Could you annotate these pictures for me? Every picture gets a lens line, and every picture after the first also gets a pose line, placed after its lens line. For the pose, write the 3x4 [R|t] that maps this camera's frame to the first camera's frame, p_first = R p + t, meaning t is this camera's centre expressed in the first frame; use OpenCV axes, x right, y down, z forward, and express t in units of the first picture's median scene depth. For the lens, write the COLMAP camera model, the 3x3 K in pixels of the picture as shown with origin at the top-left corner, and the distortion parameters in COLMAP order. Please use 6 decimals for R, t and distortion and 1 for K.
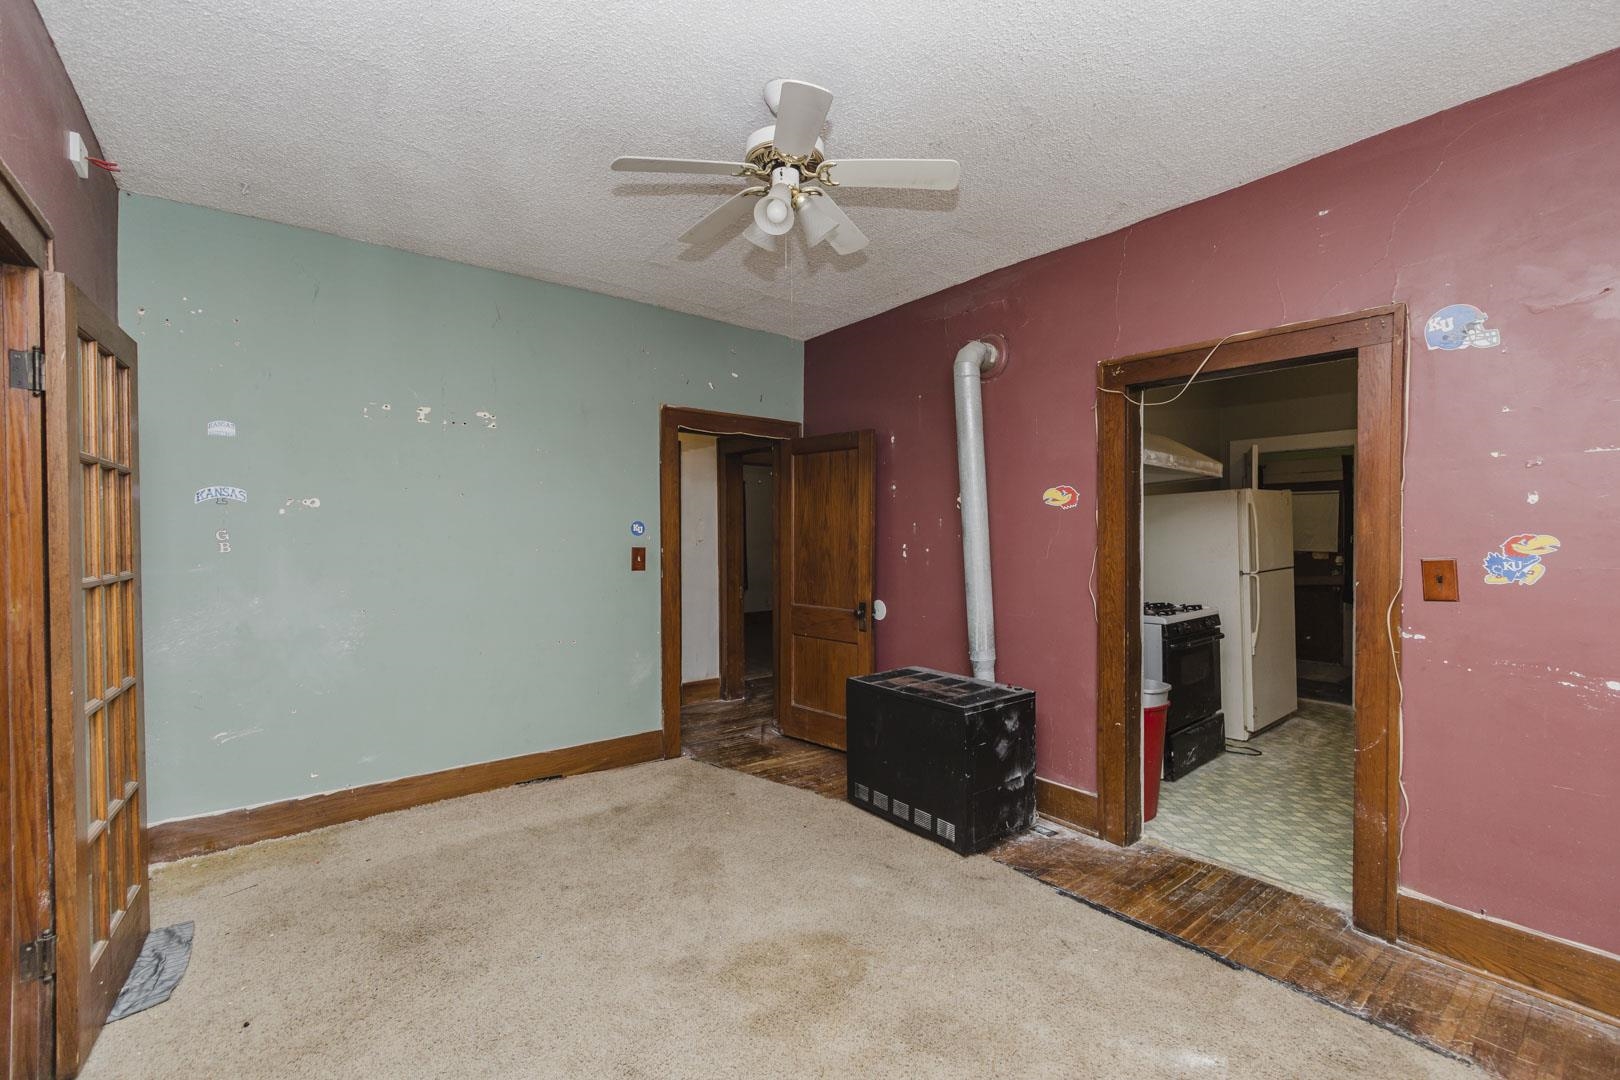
lens RADIAL K [[693.3, 0, 820.4], [0, 693.3, 539.8], [0, 0, 1]] dist [-0.009179, 0.001924]
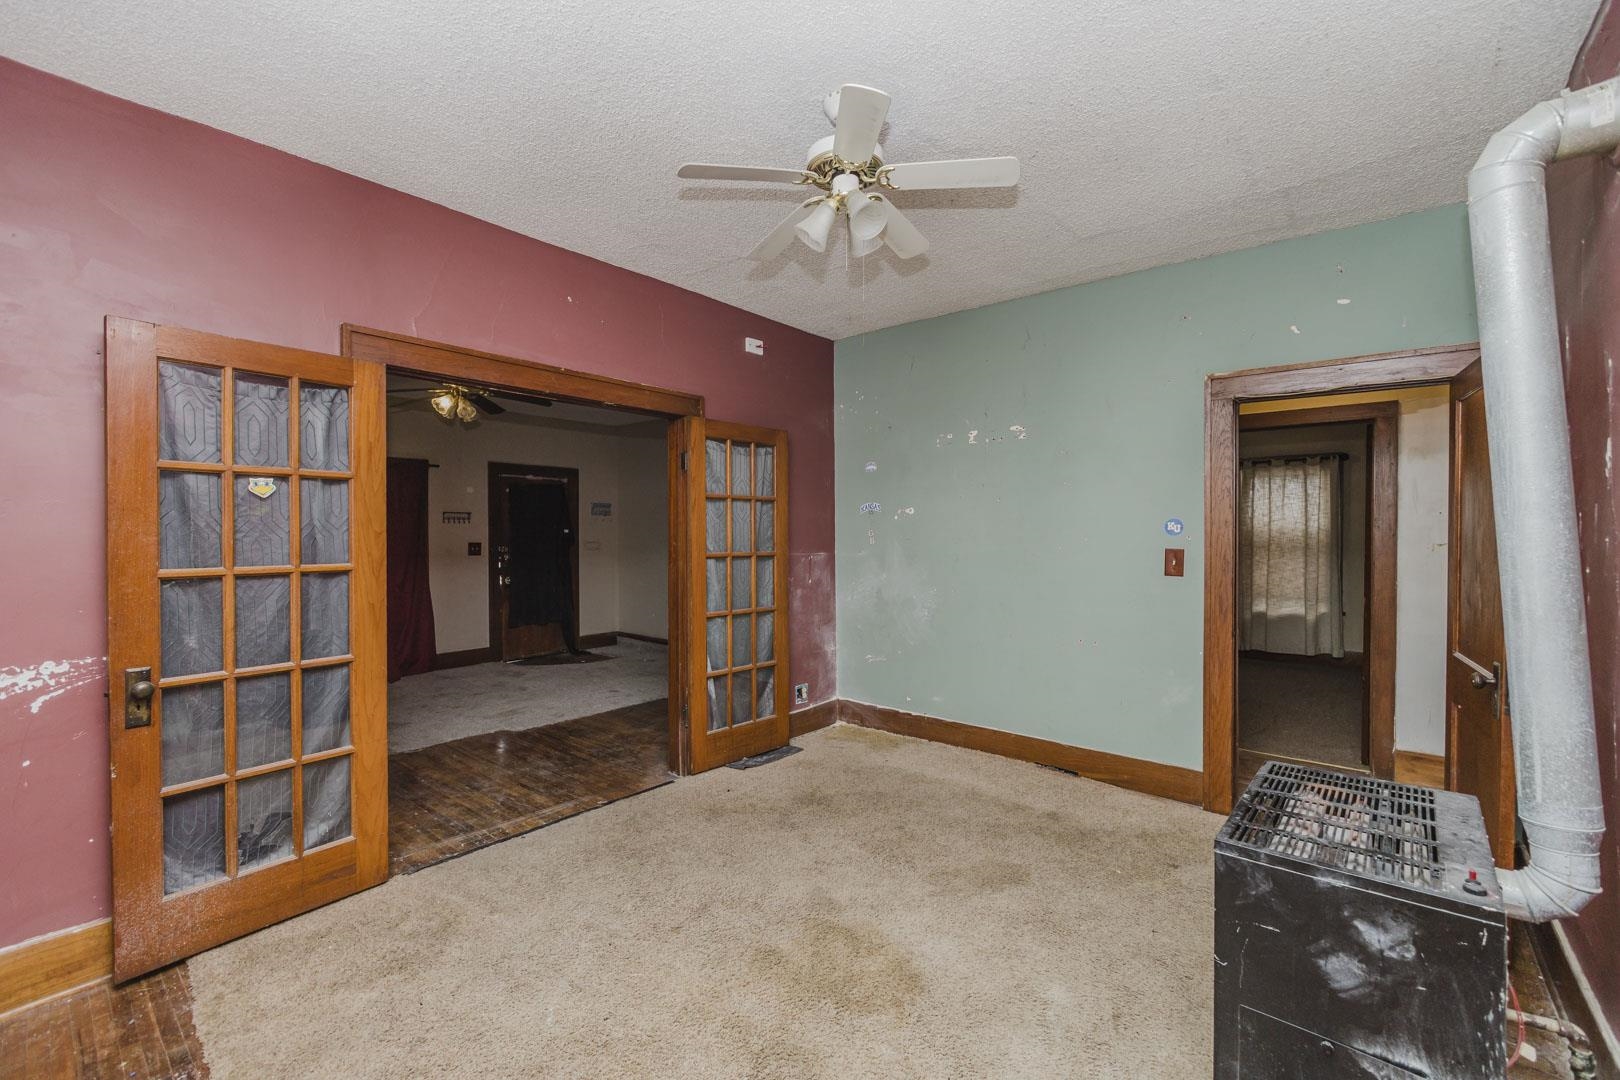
lens RADIAL K [[693.3, 0, 806.7], [0, 693.3, 535.4], [0, 0, 1]] dist [-0.009179, 0.001924]
pose [[0.183461, 0.007511, -0.982998, 0.603248], [-0.009894, 0.999934, 0.005794, -0.007646], [0.982977, 0.008663, 0.183524, 0.476970]]
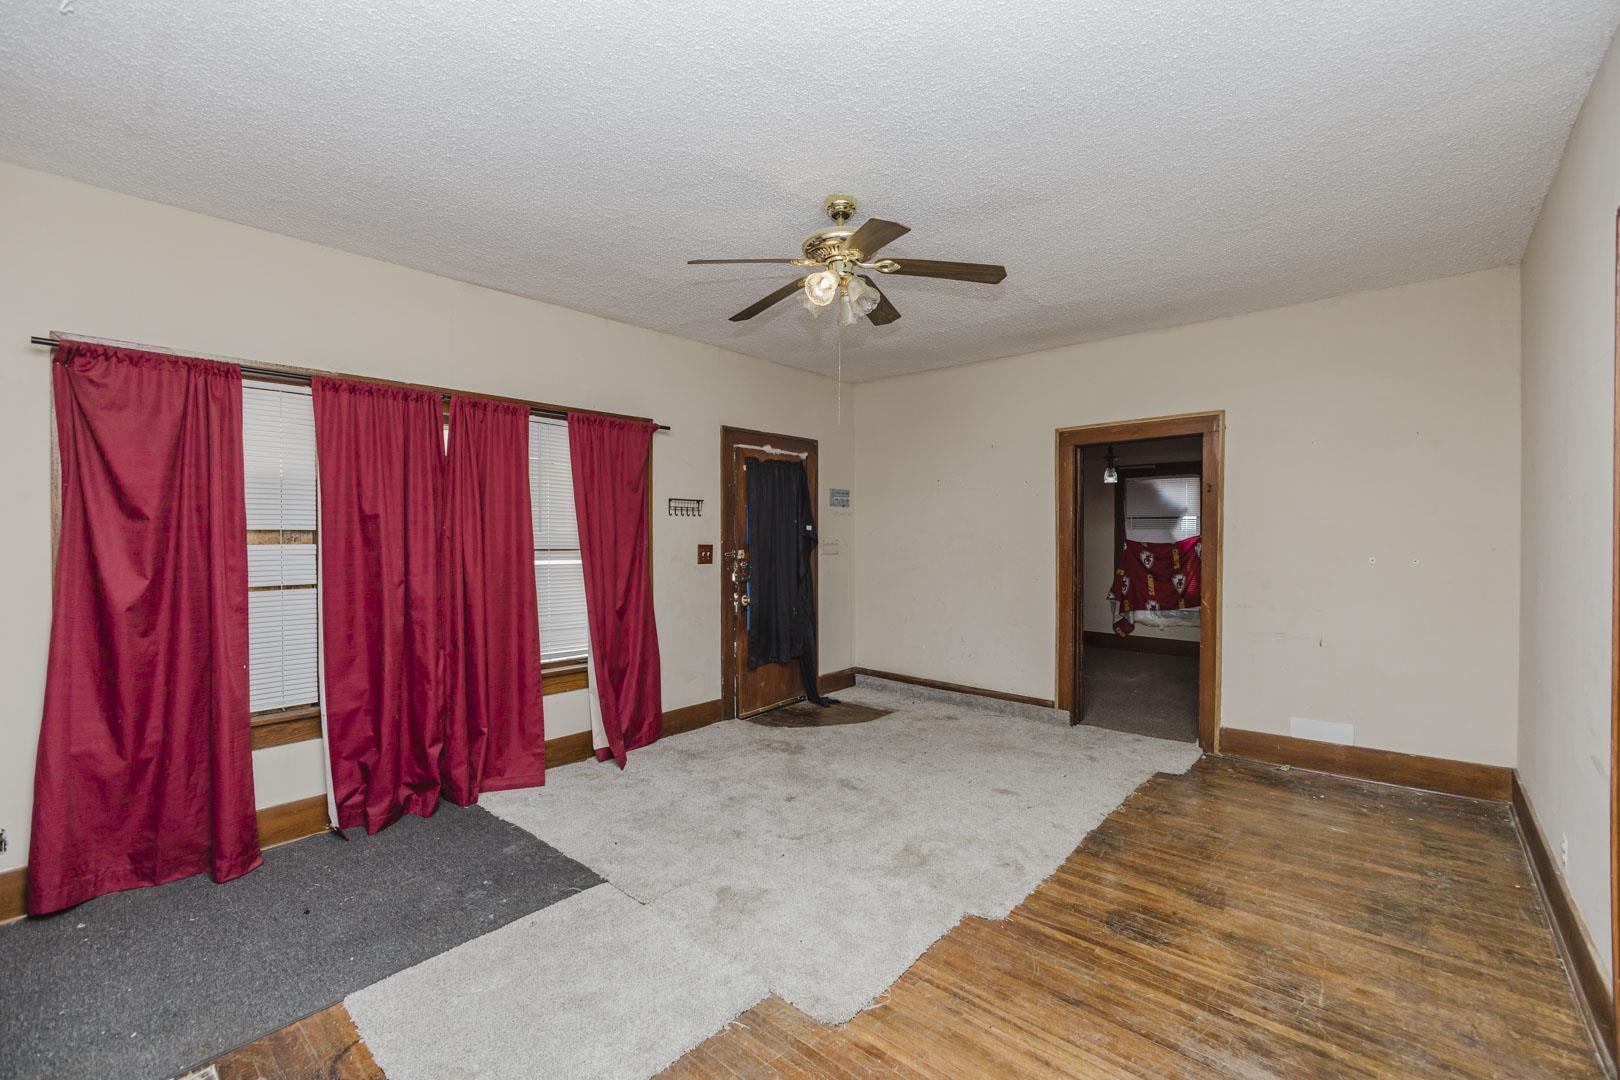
lens RADIAL K [[693.3, 0, 808.0], [0, 693.3, 535.5], [0, 0, 1]] dist [-0.009179, 0.001924]
pose [[0.165289, 0.009540, -0.986199, -0.238595], [-0.011325, 0.999906, 0.007774, 0.004360], [0.986180, 0.009884, 0.165381, -0.175980]]
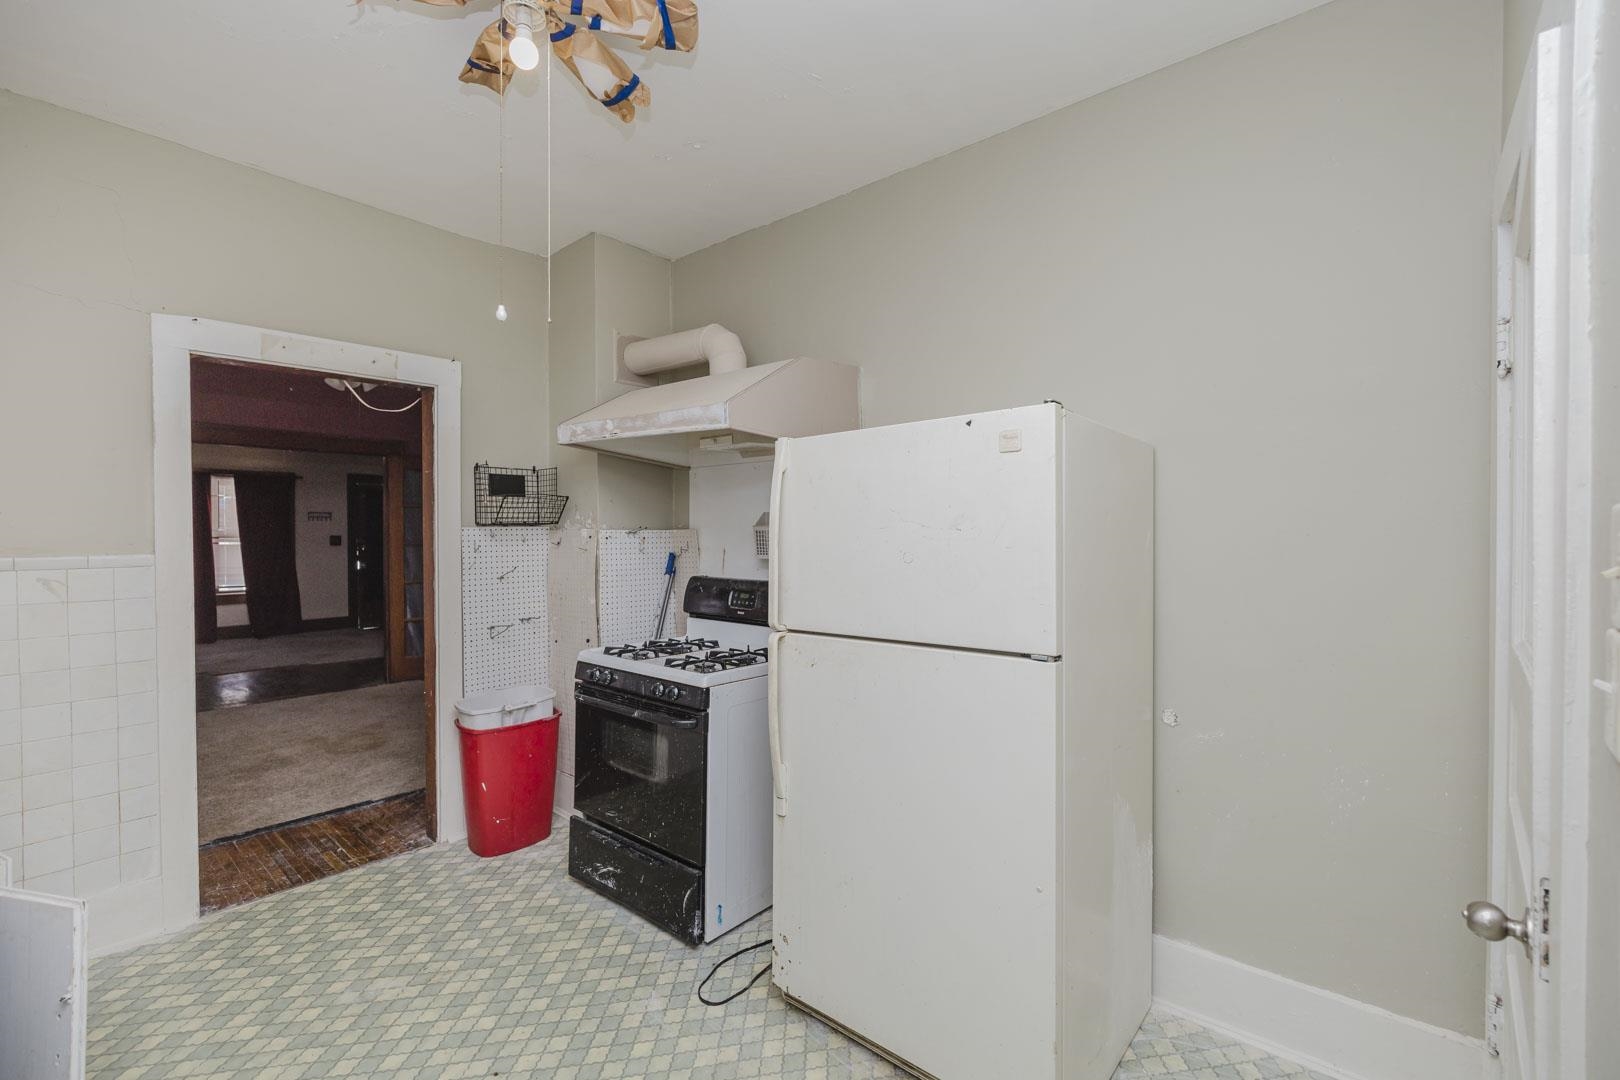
lens RADIAL K [[693.3, 0, 807.3], [0, 693.3, 530.0], [0, 0, 1]] dist [-0.009179, 0.001924]
pose [[0.180335, 0.008647, -0.983567, 1.426320], [-0.012358, 0.999902, 0.006524, -0.027858], [0.983528, 0.010978, 0.180425, 1.247312]]
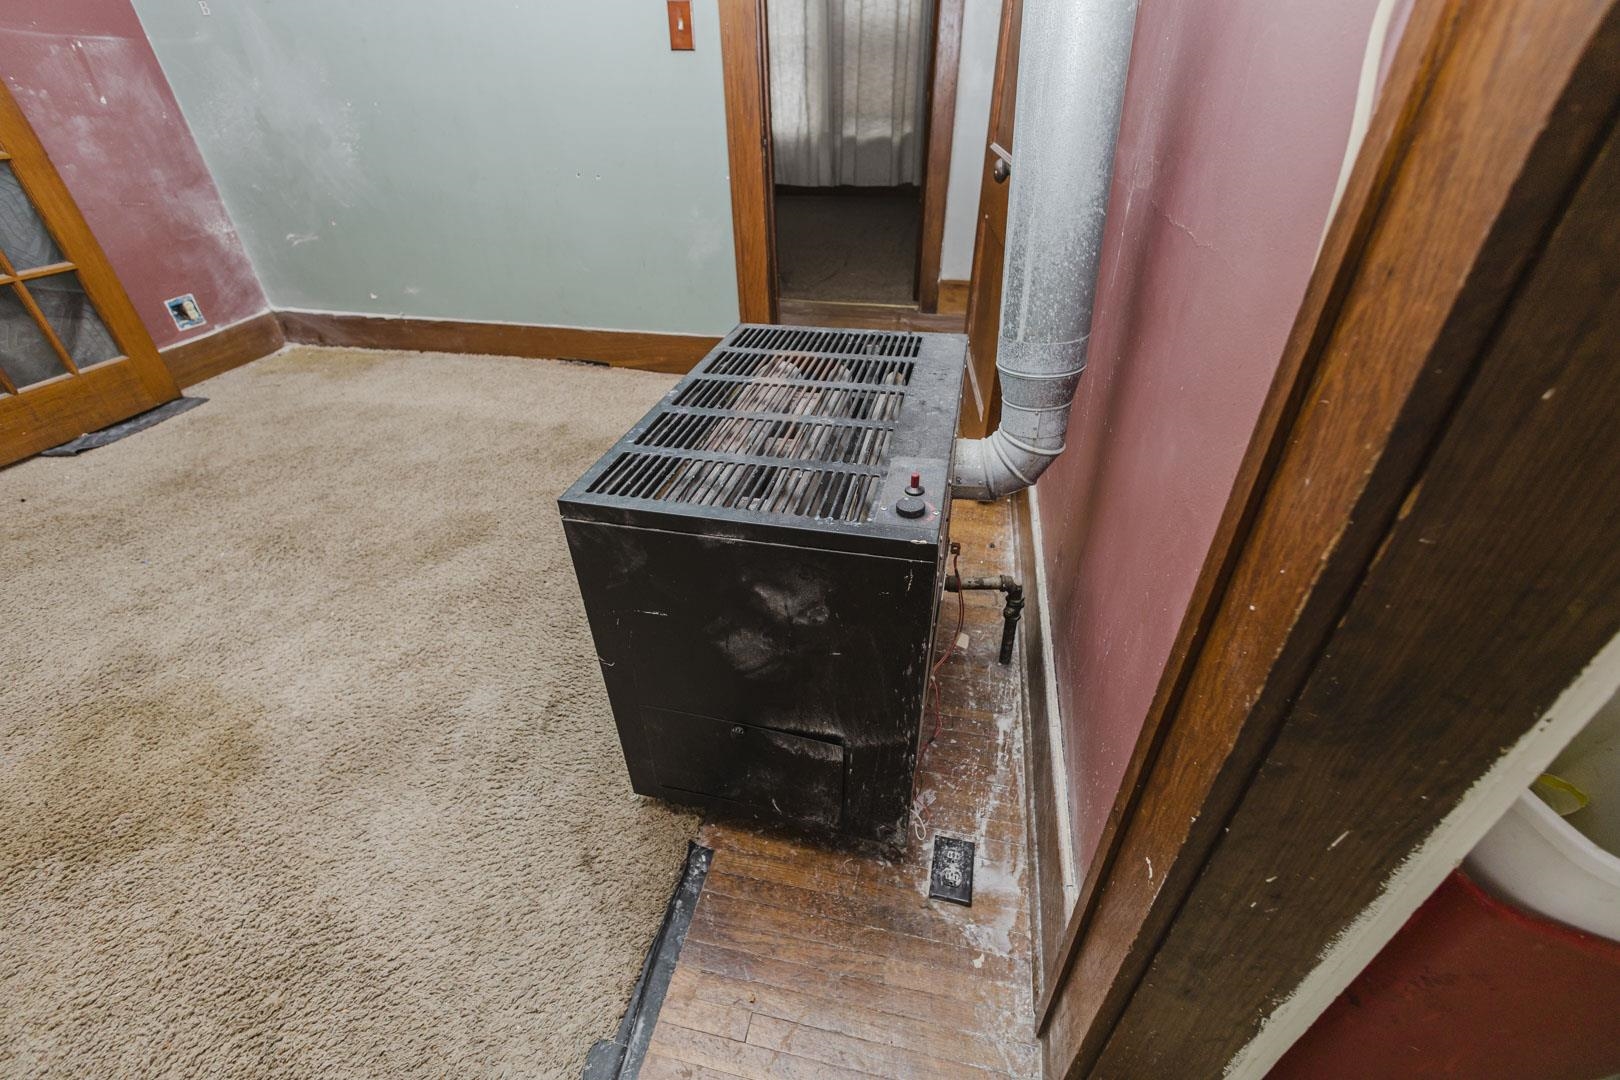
lens RADIAL K [[693.3, 0, 817.2], [0, 693.3, 545.4], [0, 0, 1]] dist [-0.009179, 0.001924]
pose [[0.628832, 0.439940, -0.641111, 0.420529], [0.003281, 0.823028, 0.567992, 0.069677], [0.777534, -0.359275, 0.516103, 0.786021]]
